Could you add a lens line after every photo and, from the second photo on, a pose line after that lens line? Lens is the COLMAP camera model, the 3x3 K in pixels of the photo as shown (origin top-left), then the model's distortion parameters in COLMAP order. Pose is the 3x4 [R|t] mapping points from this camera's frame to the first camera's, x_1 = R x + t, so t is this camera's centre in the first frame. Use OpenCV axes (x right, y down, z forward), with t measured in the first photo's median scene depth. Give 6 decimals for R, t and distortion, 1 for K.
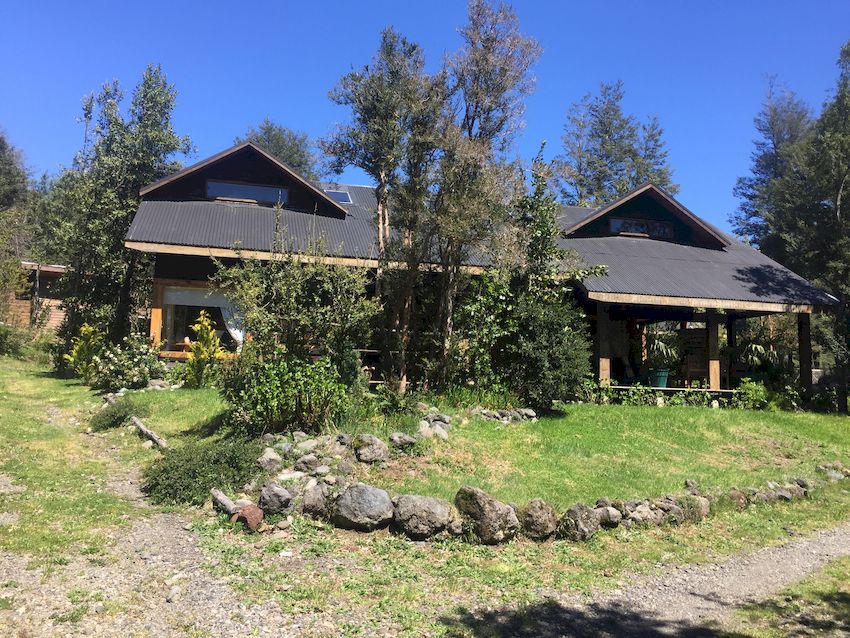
lens RADIAL K [[723.8, 0, 428.0], [0, 723.8, 319.0], [0, 0, 1]] dist [0.019314, 0.007775]
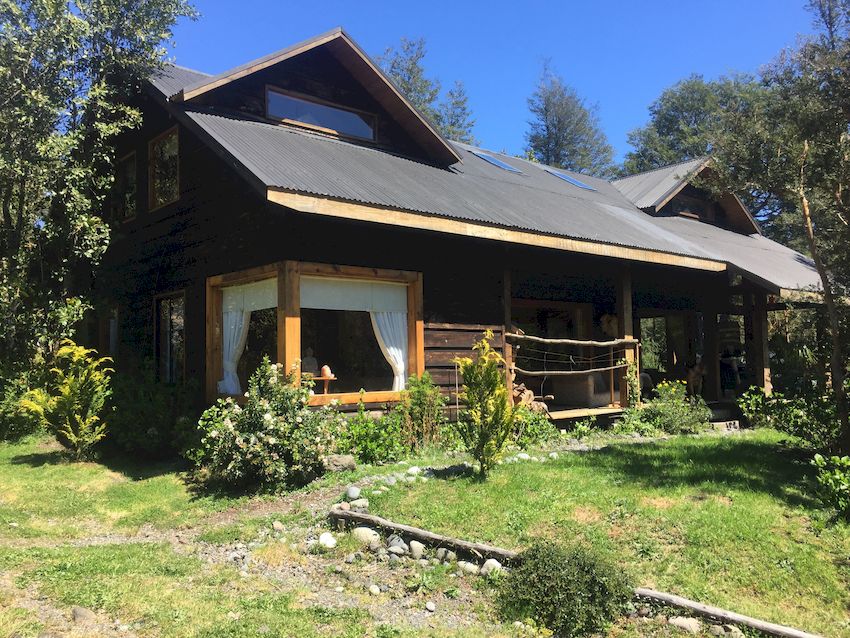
lens RADIAL K [[723.8, 0, 424.0], [0, 723.8, 320.0], [0, 0, 1]] dist [0.019314, 0.007775]
pose [[0.884419, -0.014877, 0.466457, -0.457716], [-0.009557, 0.998705, 0.049973, -0.034077], [-0.466596, -0.048655, 0.883131, 0.407826]]
